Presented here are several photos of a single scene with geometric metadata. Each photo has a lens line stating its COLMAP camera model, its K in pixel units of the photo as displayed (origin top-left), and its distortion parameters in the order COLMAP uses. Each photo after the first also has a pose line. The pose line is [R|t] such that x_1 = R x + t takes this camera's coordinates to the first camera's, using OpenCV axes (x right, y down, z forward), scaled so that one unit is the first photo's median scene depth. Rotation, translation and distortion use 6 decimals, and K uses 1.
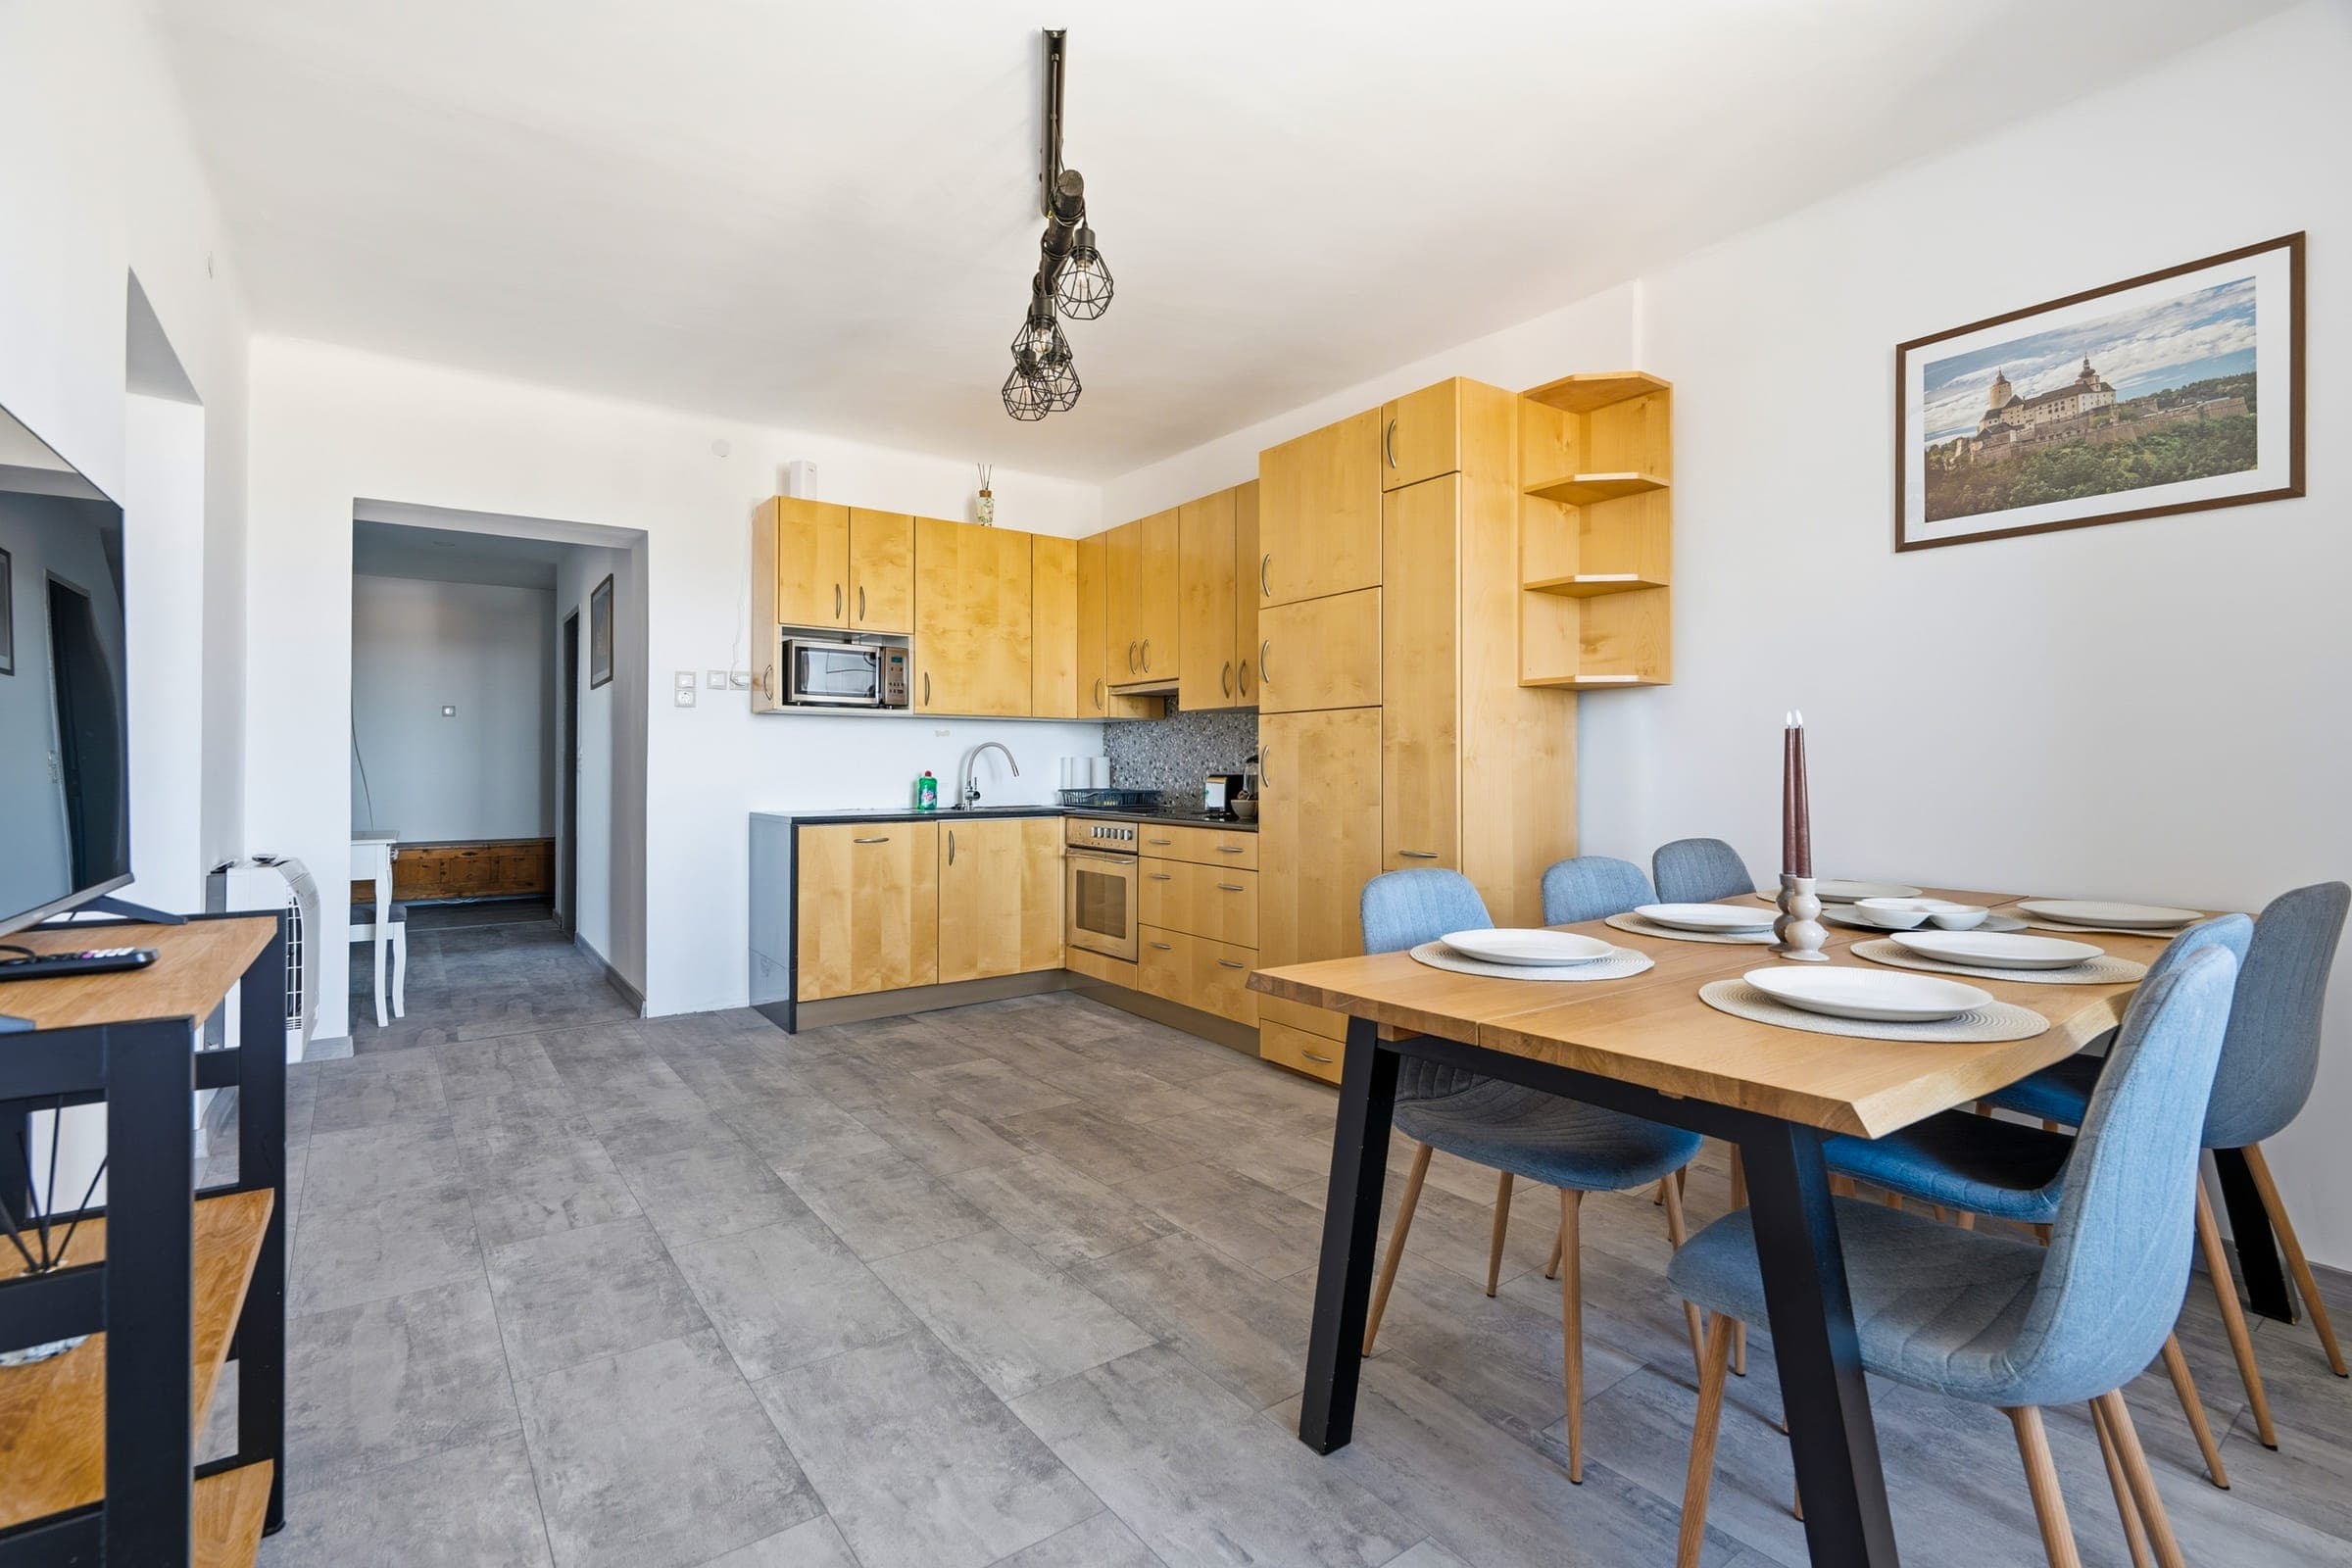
lens RADIAL K [[1086.6, 0, 1177.0], [0, 1086.6, 754.7], [0, 0, 1]] dist [0.001620, -0.000354]
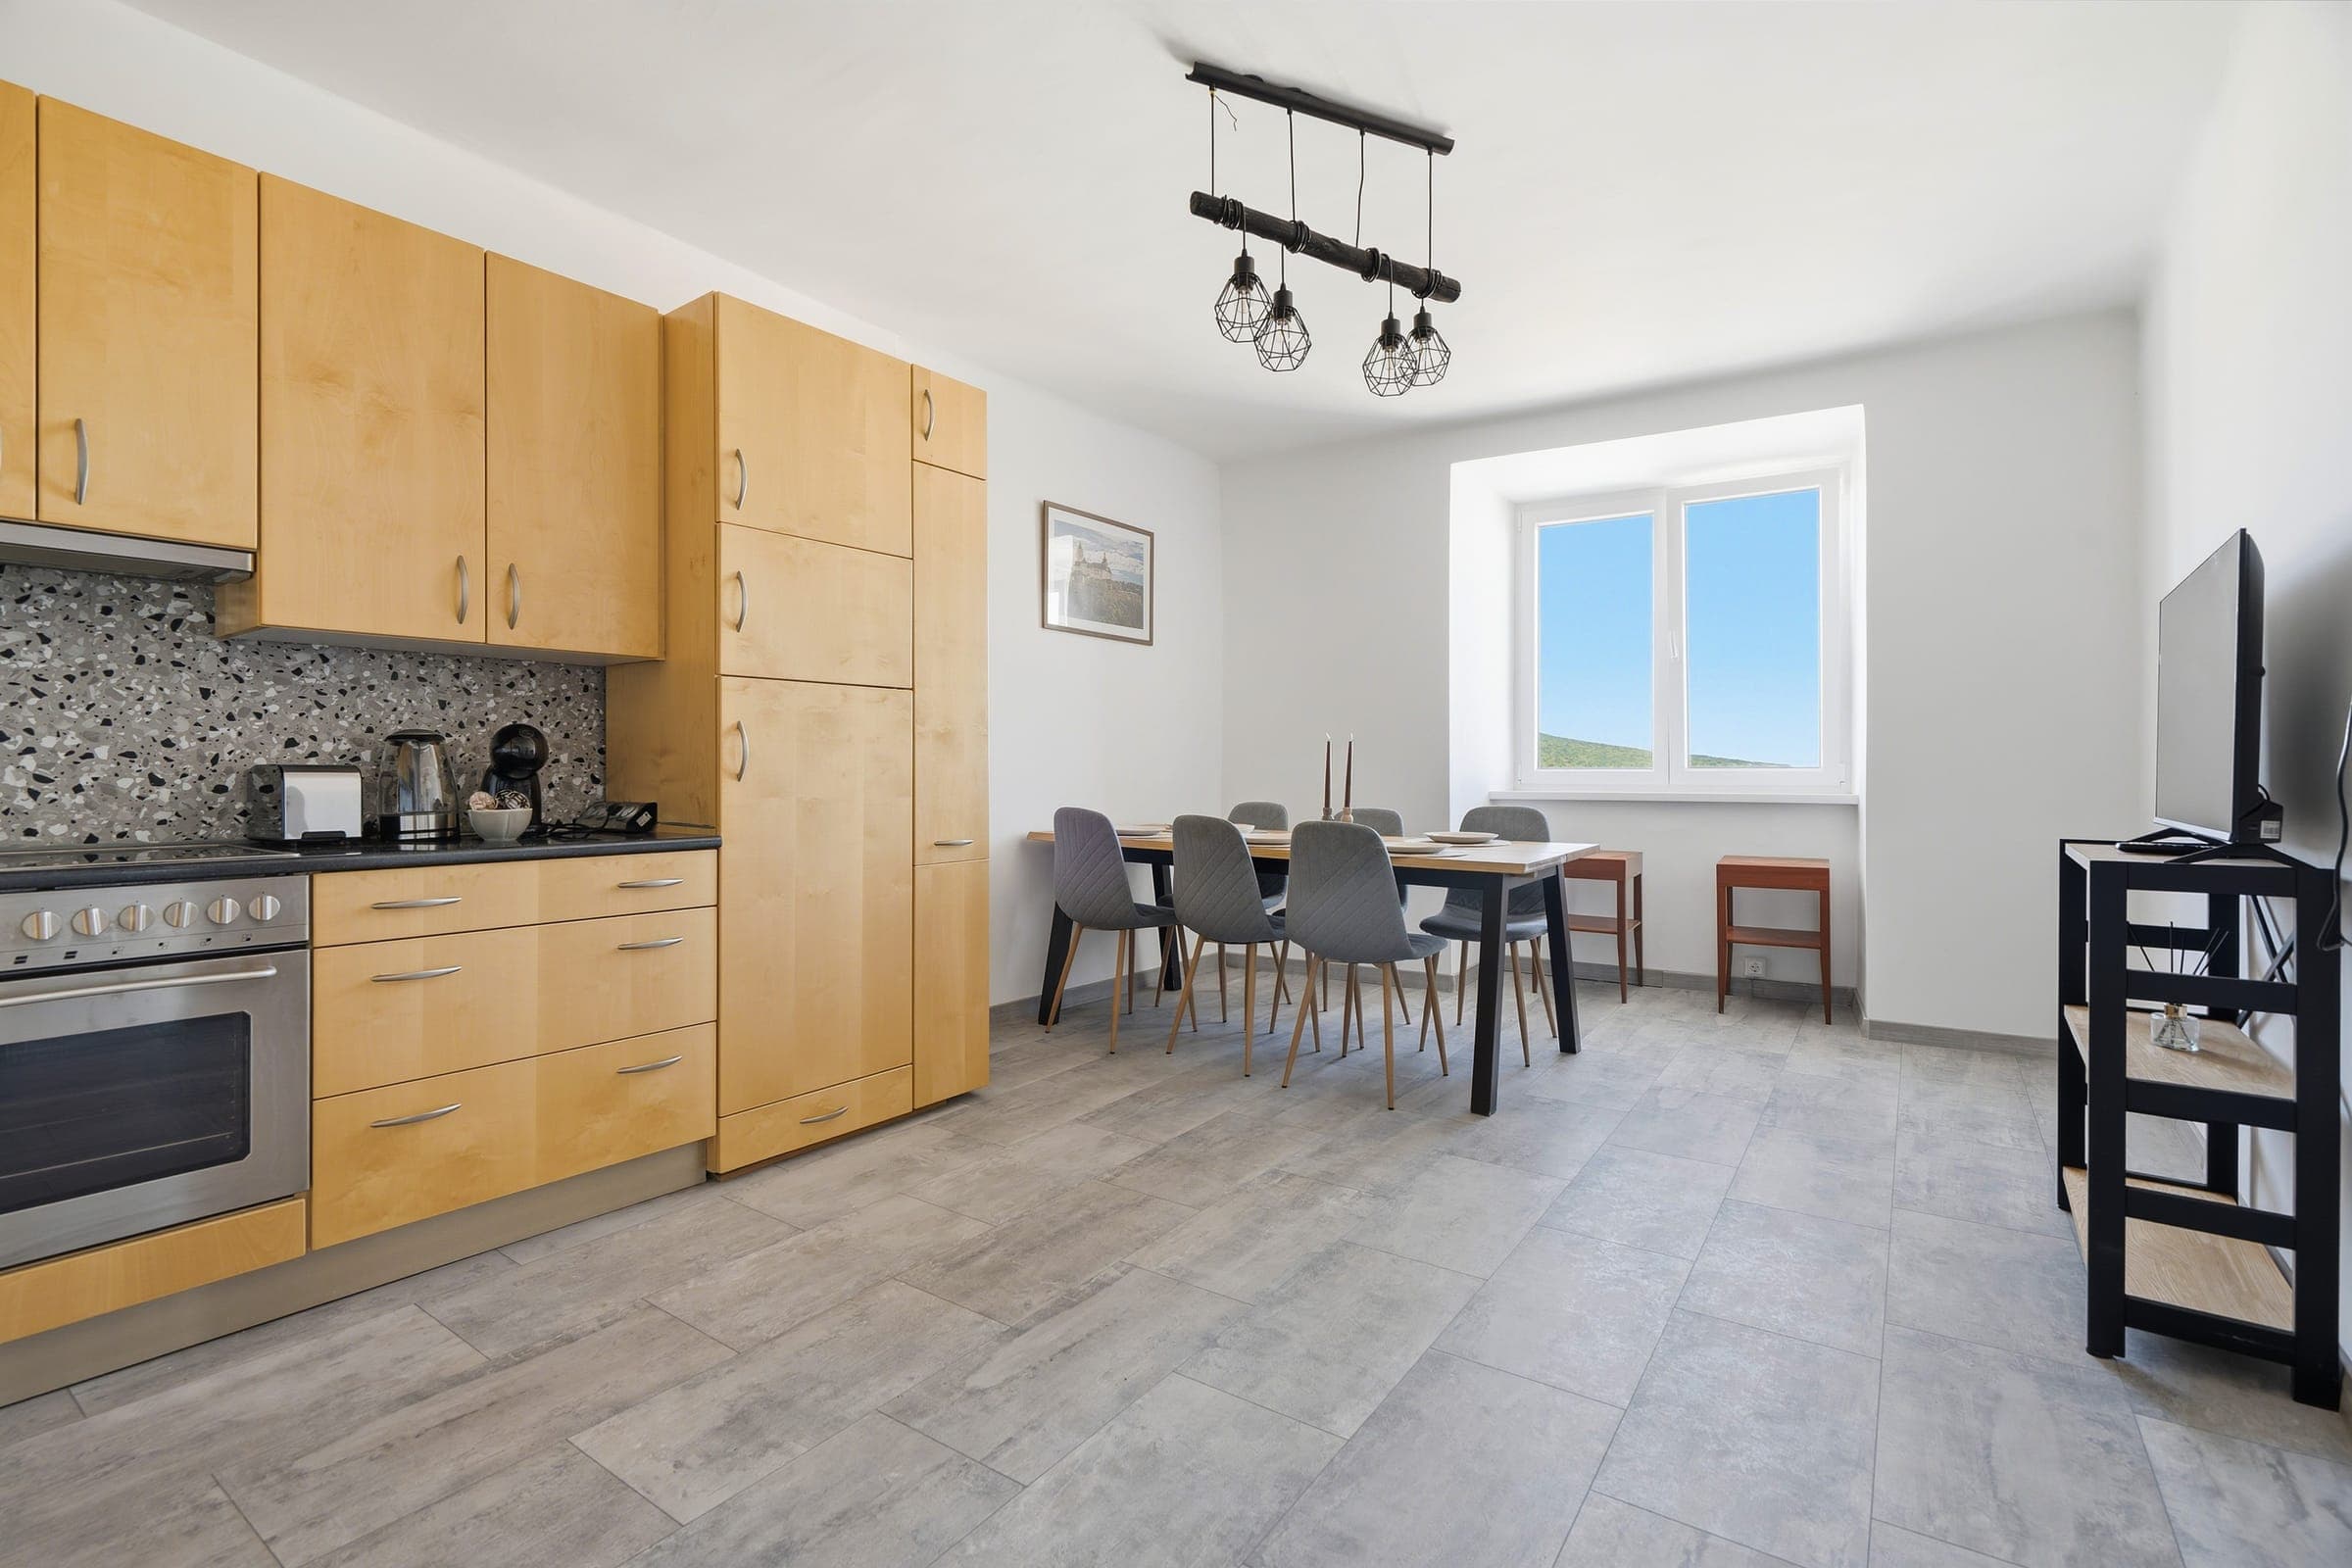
lens RADIAL K [[1057.3, 0, 1175.2], [0, 1057.3, 768.4], [0, 0, 1]] dist [0.000256, -0.001024]
pose [[-0.311415, 0.000723, 0.950274, -0.702509], [-0.010616, 0.999935, -0.004240, 0.023030], [-0.950215, -0.011408, -0.311387, 1.014604]]
